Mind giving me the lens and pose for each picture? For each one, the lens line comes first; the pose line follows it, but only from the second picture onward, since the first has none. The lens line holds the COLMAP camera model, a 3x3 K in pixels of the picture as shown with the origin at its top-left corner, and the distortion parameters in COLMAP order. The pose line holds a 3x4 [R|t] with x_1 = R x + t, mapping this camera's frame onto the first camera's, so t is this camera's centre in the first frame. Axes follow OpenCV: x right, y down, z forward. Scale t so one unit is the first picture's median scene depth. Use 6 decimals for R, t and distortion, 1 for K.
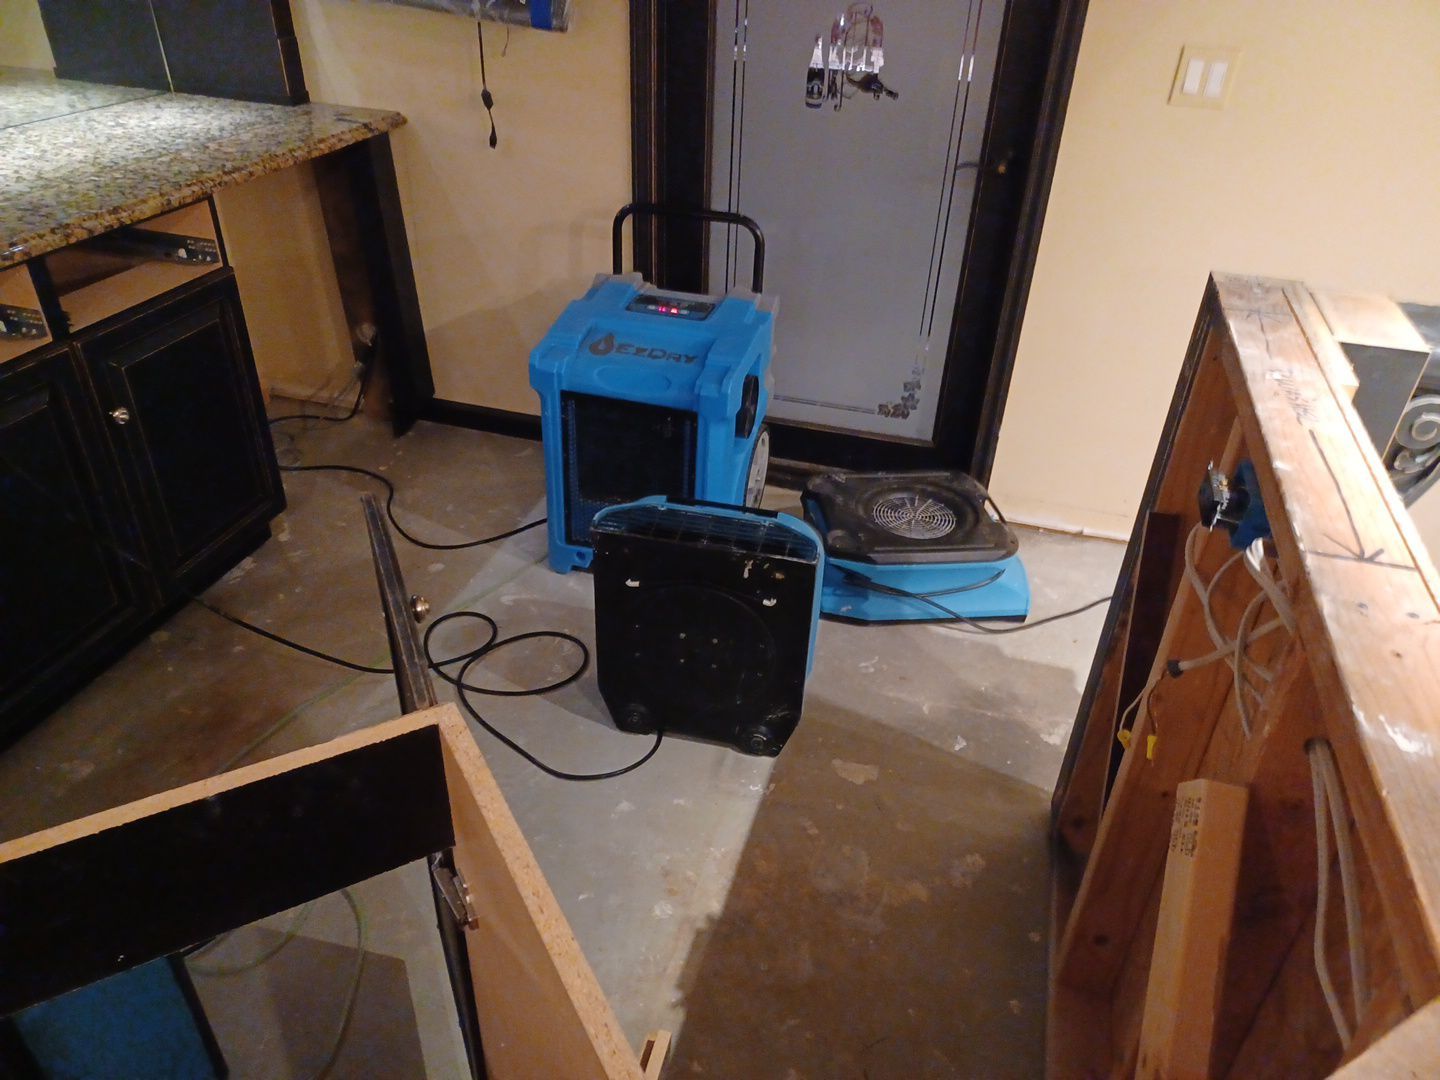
lens RADIAL K [[1045.6, 0, 730.3], [0, 1045.6, 544.0], [0, 0, 1]] dist [0.048284, -0.028947]
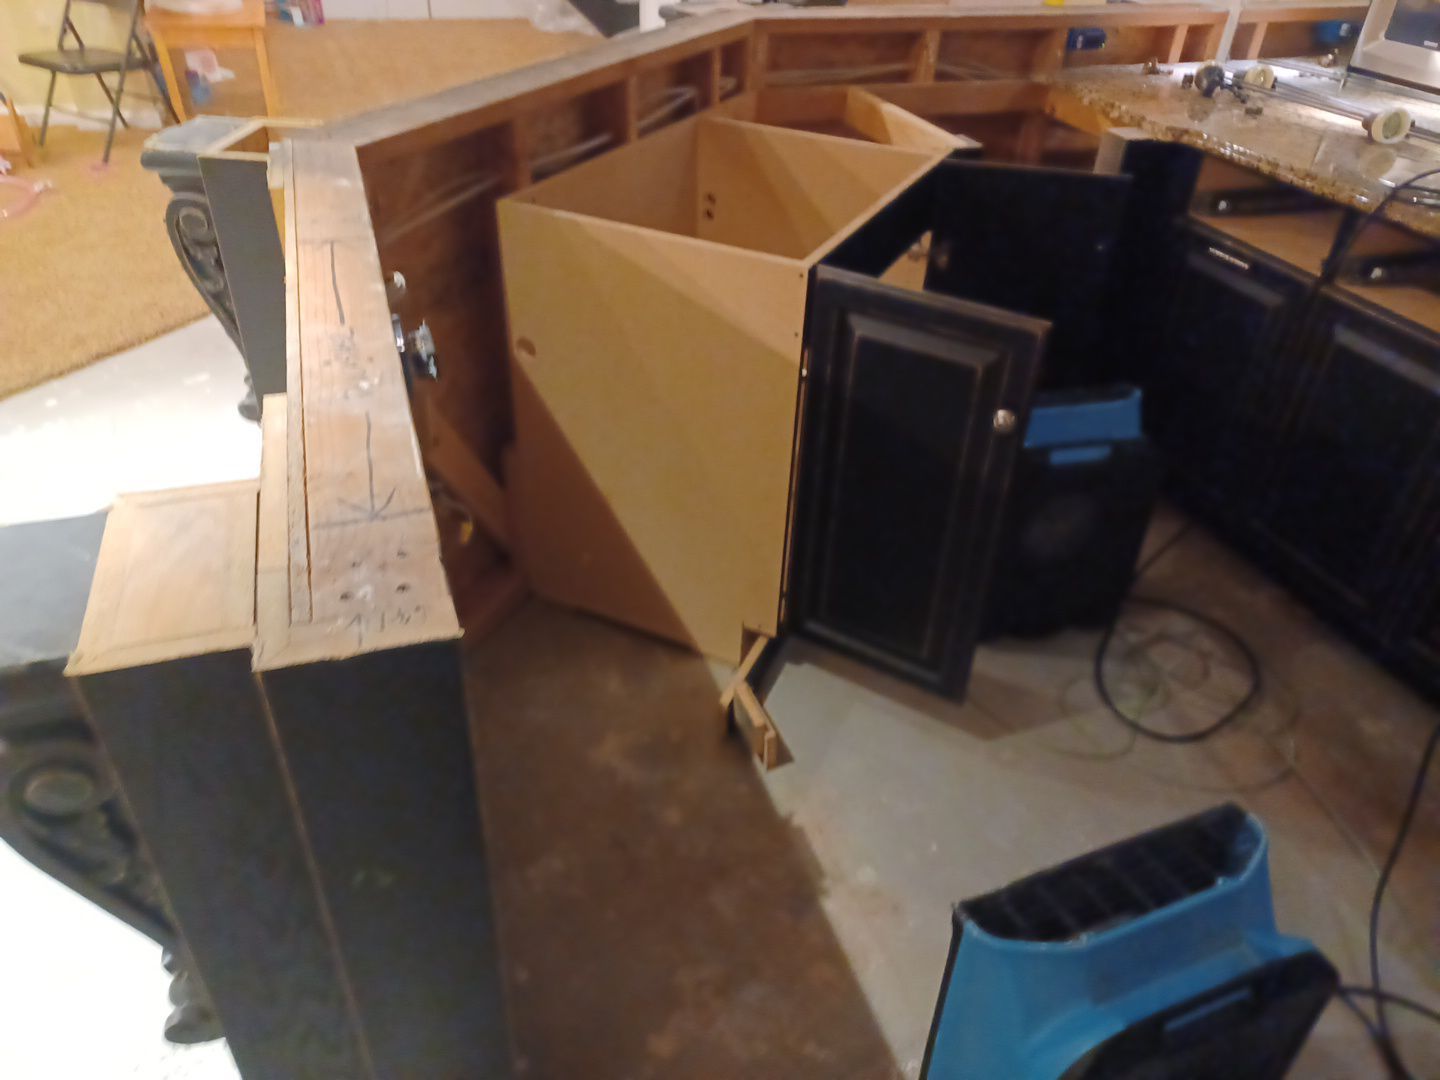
lens RADIAL K [[1045.6, 0, 731.9], [0, 1045.6, 537.8], [0, 0, 1]] dist [0.048284, -0.028947]
pose [[-0.816343, 0.264573, -0.513405, 0.423260], [-0.372166, 0.438801, 0.817891, -0.510891], [0.441675, 0.858752, -0.259747, 0.830363]]
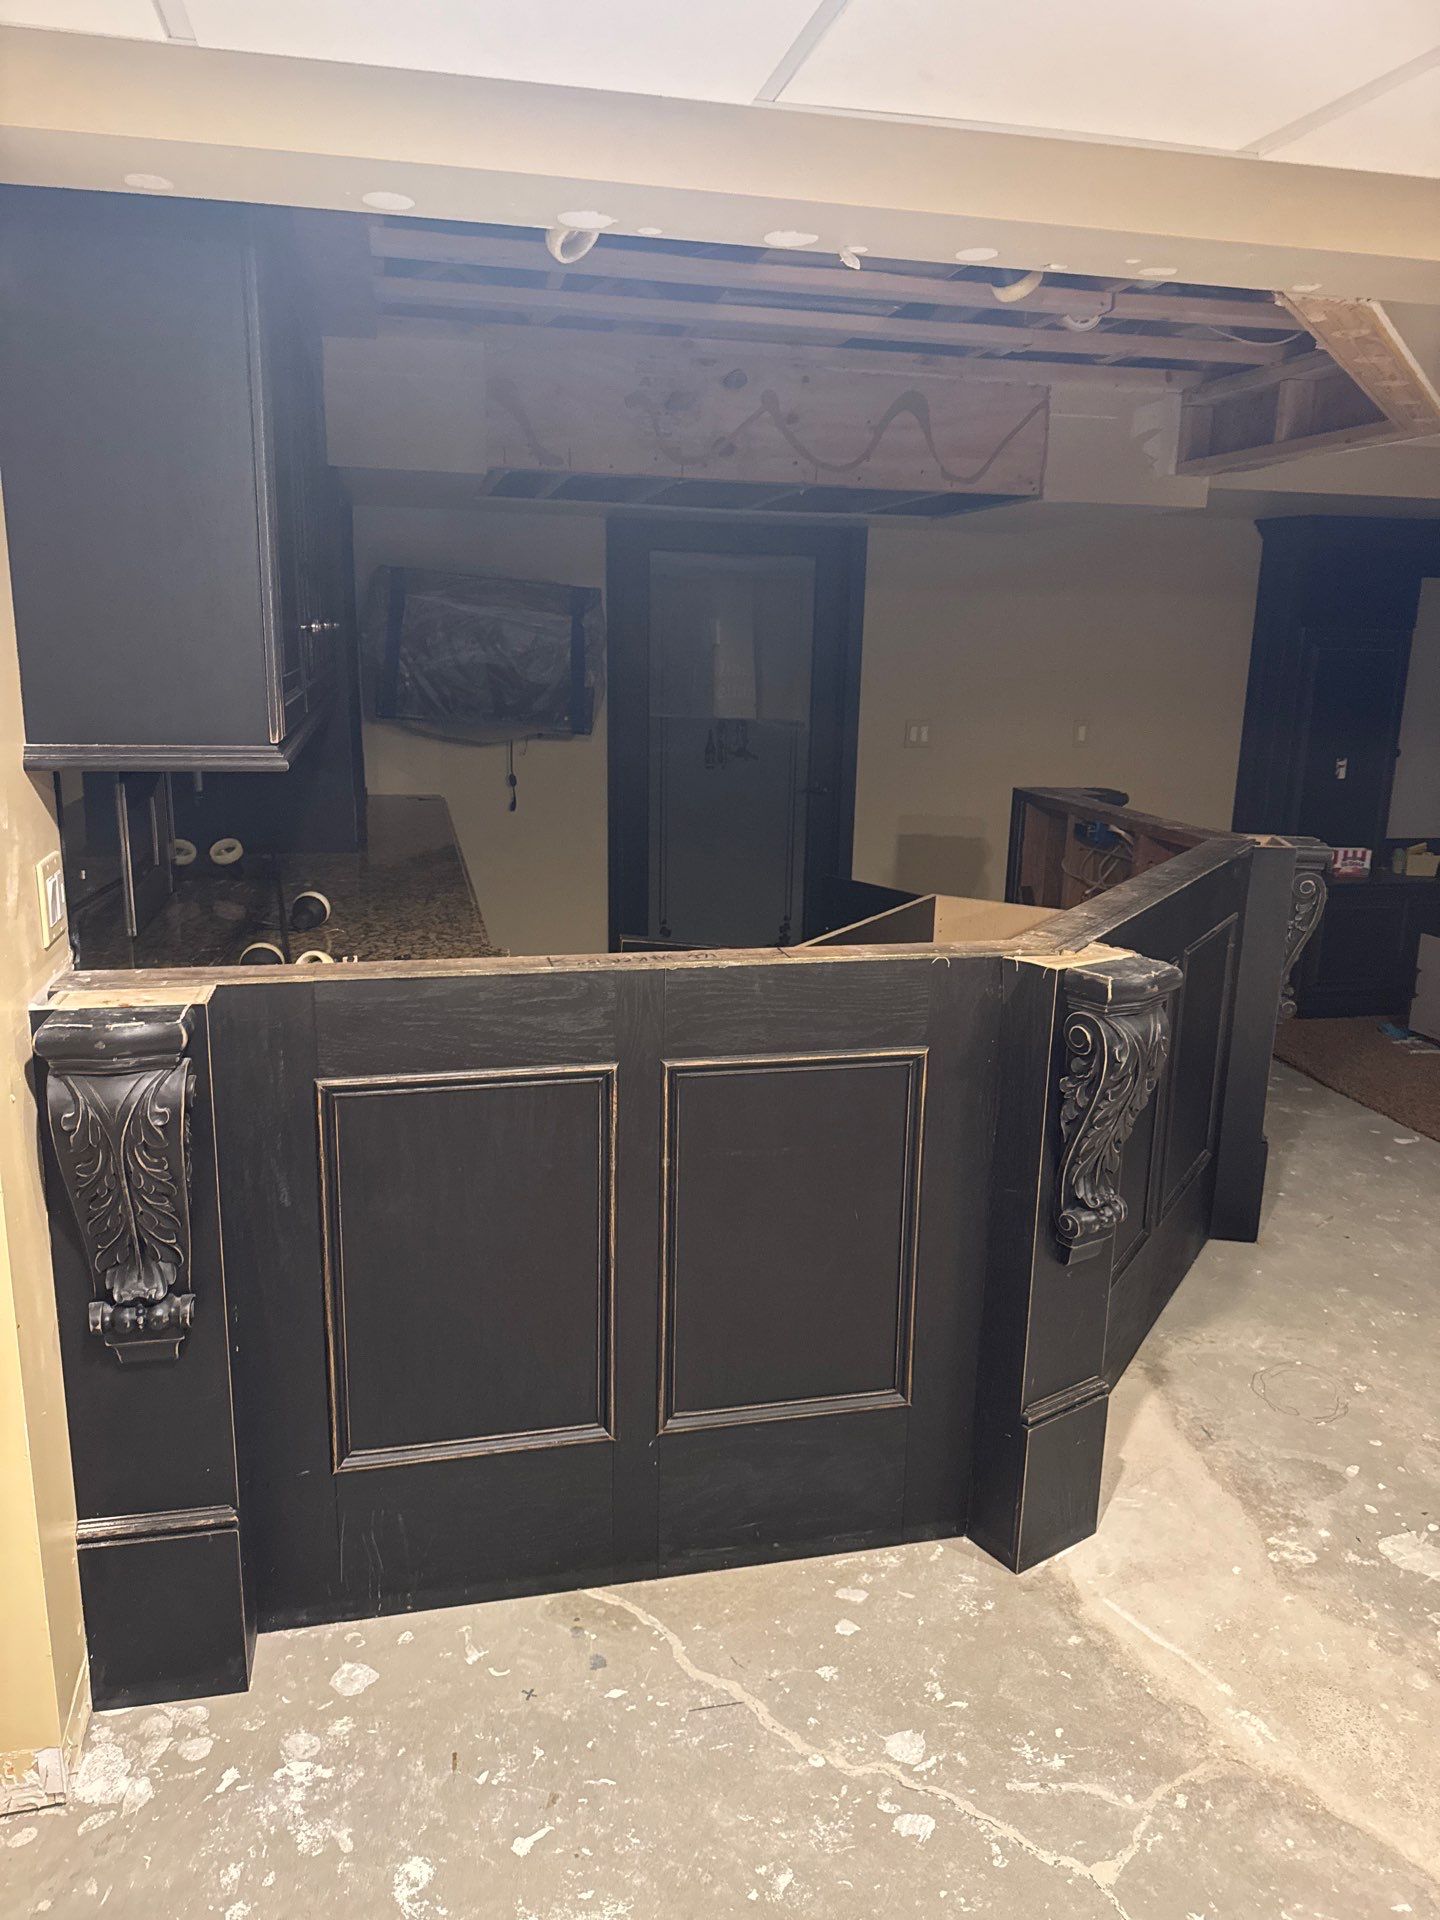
lens RADIAL K [[1365.3, 0, 696.5], [0, 1365.3, 926.4], [0, 0, 1]] dist [0.014029, -0.018982]
pose [[0.881335, -0.122362, 0.456374, -1.137104], [0.266802, 0.926042, -0.266952, 0.478880], [-0.389956, 0.357035, 0.848799, -0.915026]]
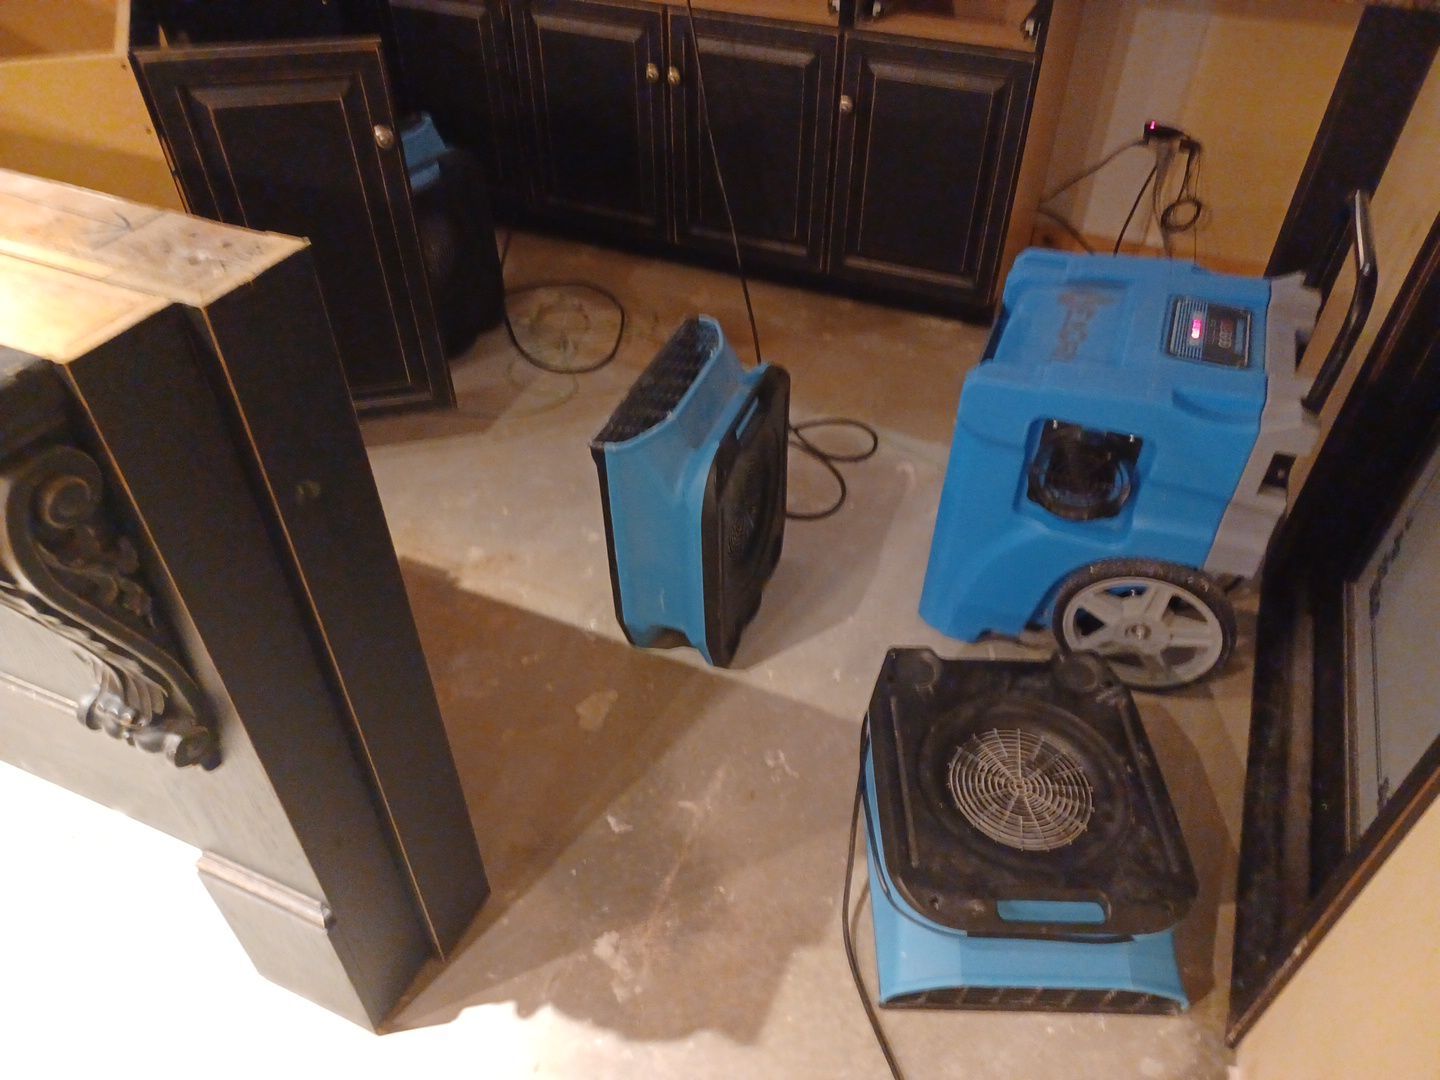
lens RADIAL K [[1045.6, 0, 729.1], [0, 1045.6, 539.5], [0, 0, 1]] dist [0.048284, -0.028947]
pose [[-0.136126, 0.626947, -0.767077, 0.725956], [-0.546171, 0.598498, 0.586087, -0.472099], [0.826539, 0.498737, 0.260949, 0.823321]]
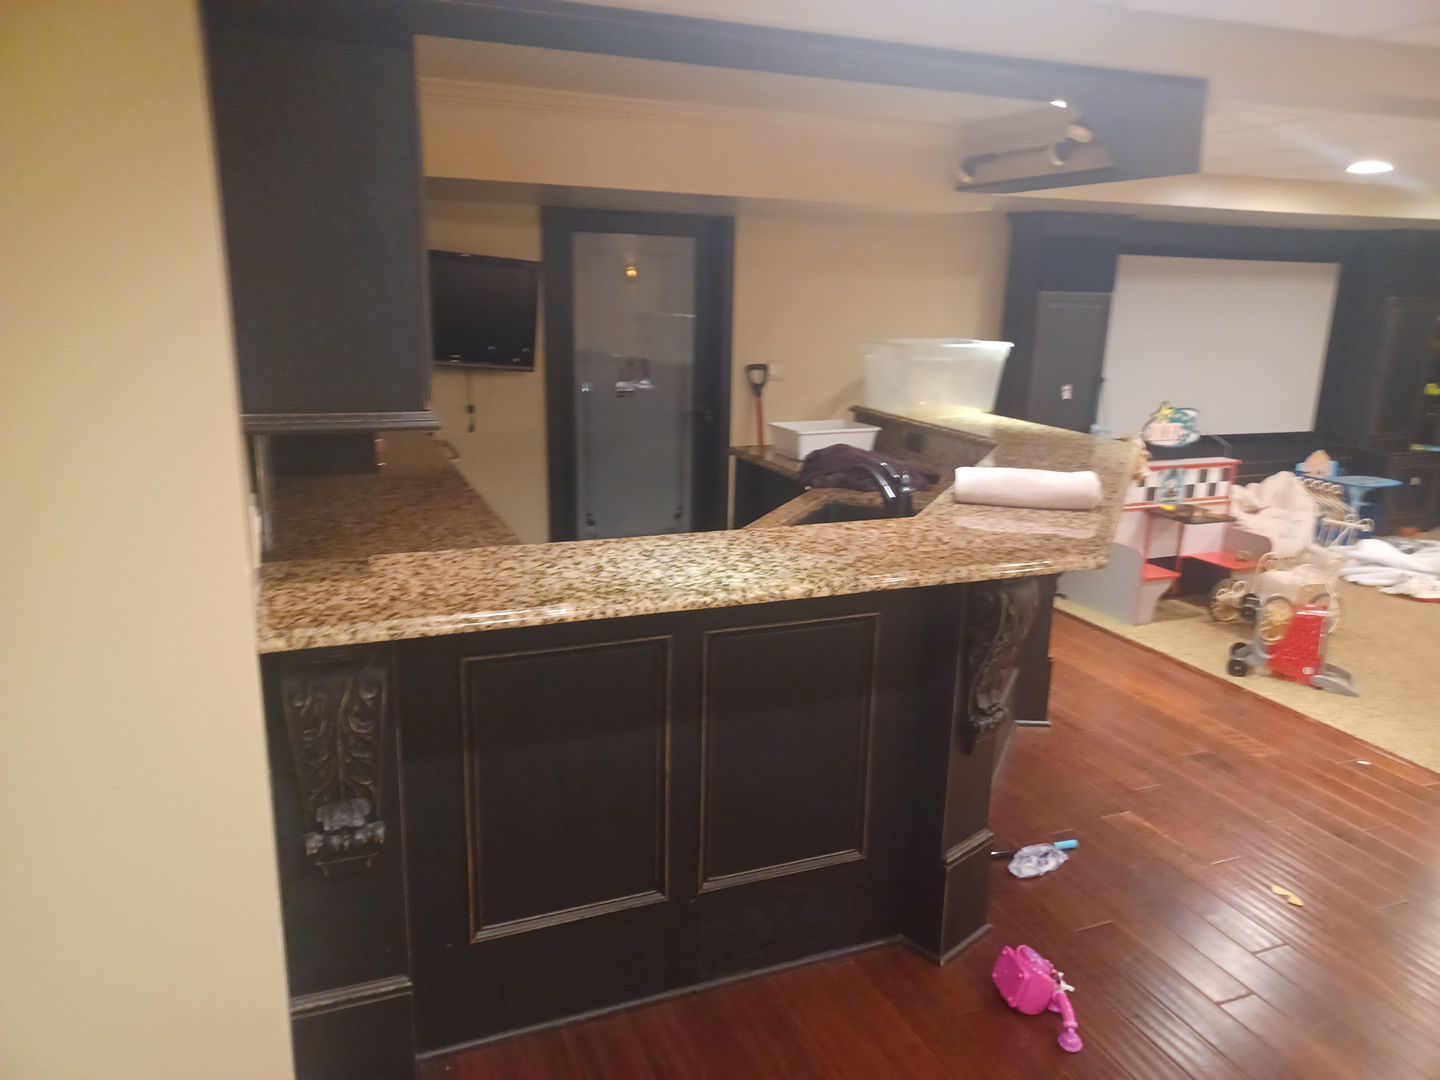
lens RADIAL K [[1048.4, 0, 719.5], [0, 1048.4, 535.4], [0, 0, 1]] dist [0.027801, 0.000368]
pose [[0.789831, -0.164473, 0.590861, -1.321297], [0.333196, 0.923878, -0.188227, 0.415693], [-0.514925, 0.345540, 0.784509, -0.906664]]
